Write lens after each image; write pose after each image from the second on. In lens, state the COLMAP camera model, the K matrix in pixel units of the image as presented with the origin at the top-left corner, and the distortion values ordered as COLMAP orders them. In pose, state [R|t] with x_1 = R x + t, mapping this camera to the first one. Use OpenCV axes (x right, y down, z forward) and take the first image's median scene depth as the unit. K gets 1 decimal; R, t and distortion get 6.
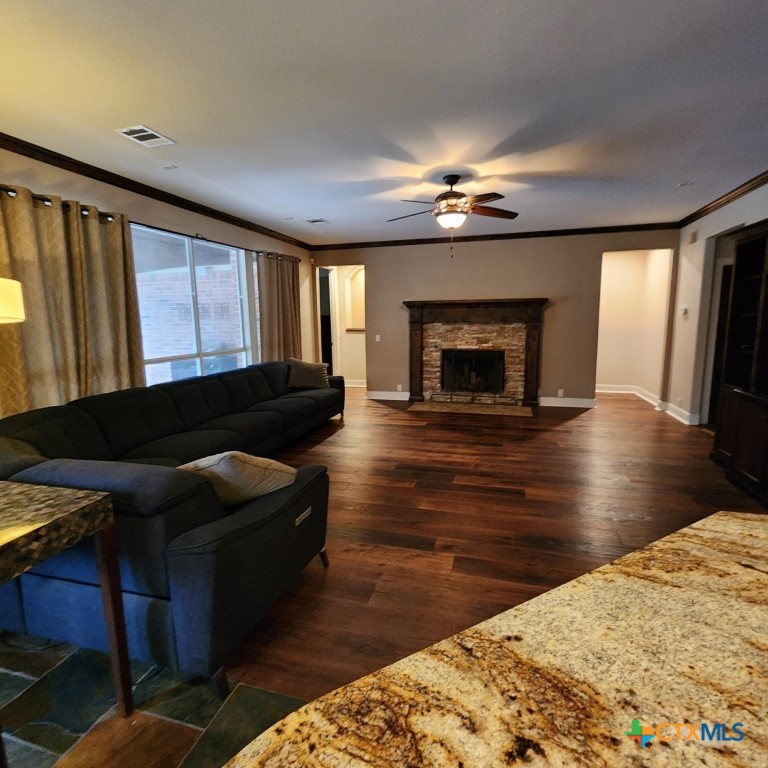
lens RADIAL K [[420.9, 0, 385.2], [0, 420.9, 382.3], [0, 0, 1]] dist [-0.010353, 0.004672]
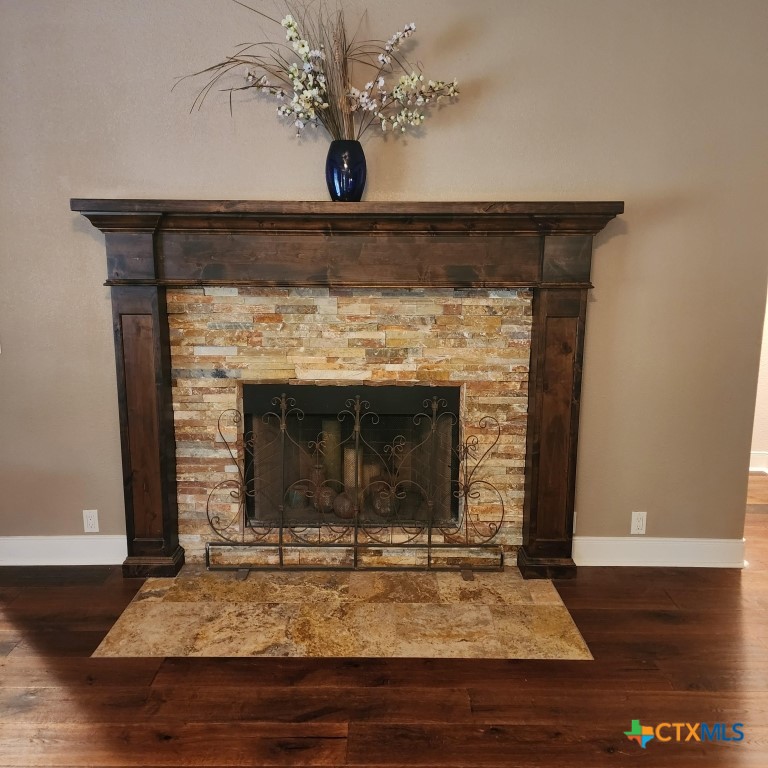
lens RADIAL K [[696.6, 0, 384.0], [0, 696.6, 380.3], [0, 0, 1]] dist [0.070017, 0.000000]
pose [[0.959365, -0.031798, 0.280372, 0.100259], [0.025011, 0.999302, 0.027752, -0.094847], [-0.281059, -0.019612, 0.959490, 0.559102]]
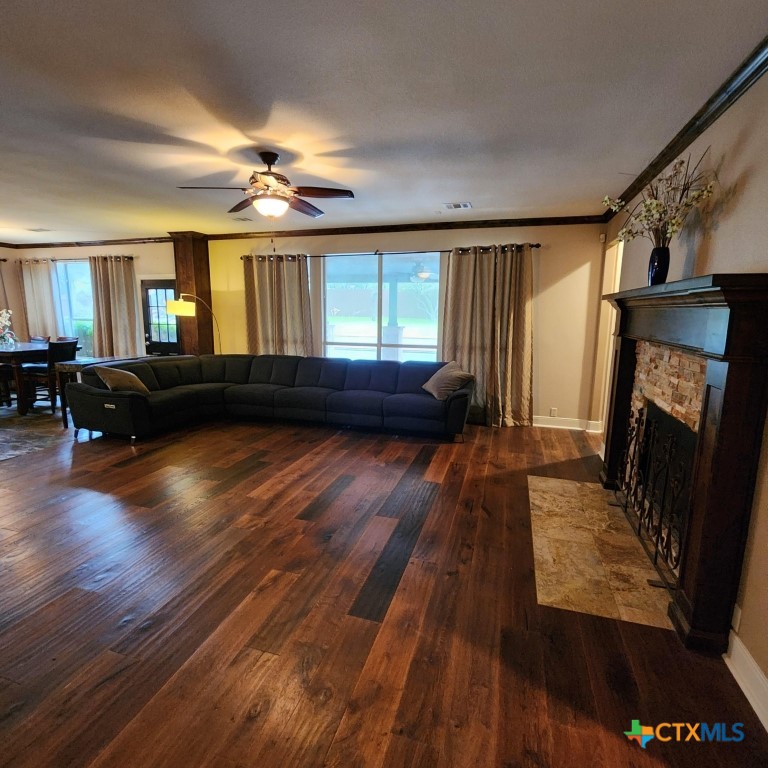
lens RADIAL K [[420.9, 0, 384.5], [0, 420.9, 382.3], [0, 0, 1]] dist [-0.010353, 0.004672]
pose [[-0.008193, 0.181098, -0.983431, 0.614143], [-0.161739, 0.970274, 0.180023, -0.138049], [0.986800, 0.160534, 0.021342, 0.744013]]
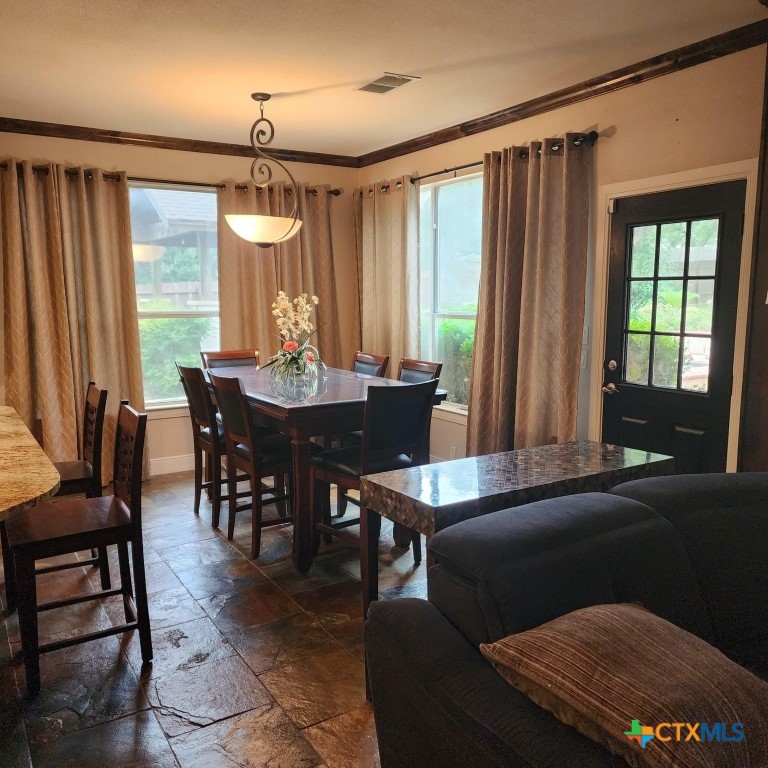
lens RADIAL K [[696.6, 0, 384.6], [0, 696.6, 382.3], [0, 0, 1]] dist [0.070017, 0.000000]
pose [[-0.664262, 0.117739, -0.738169, 0.106353], [-0.095796, 0.965966, 0.240278, -0.073505], [0.741336, 0.230321, -0.630375, 0.379958]]
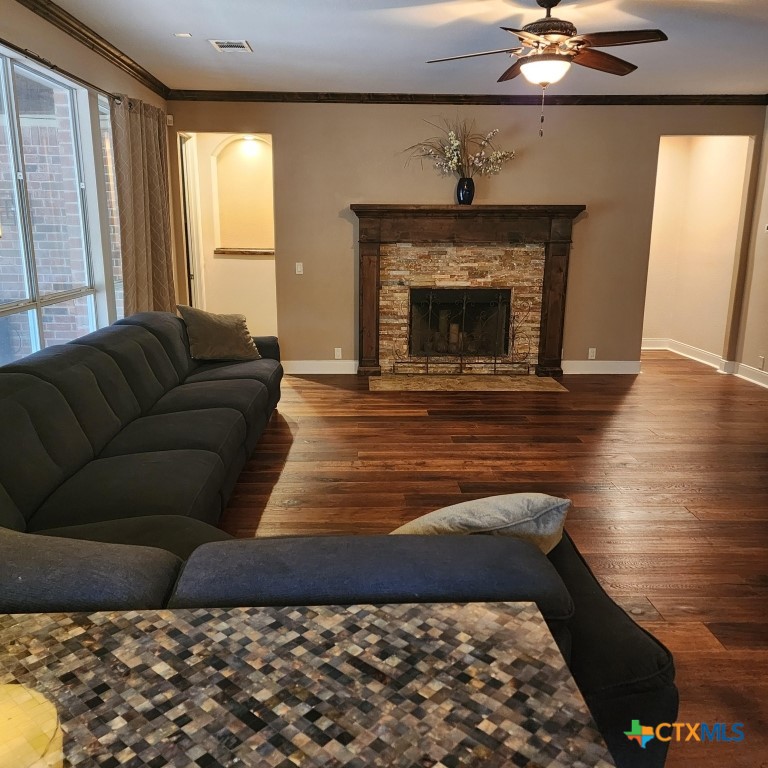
lens RADIAL K [[696.6, 0, 376.6], [0, 696.6, 385.2], [0, 0, 1]] dist [0.070017, 0.000000]
pose [[0.954326, -0.046890, 0.295065, -0.225500], [0.026401, 0.996979, 0.073047, -0.013528], [-0.297599, -0.061921, 0.952681, 0.054388]]
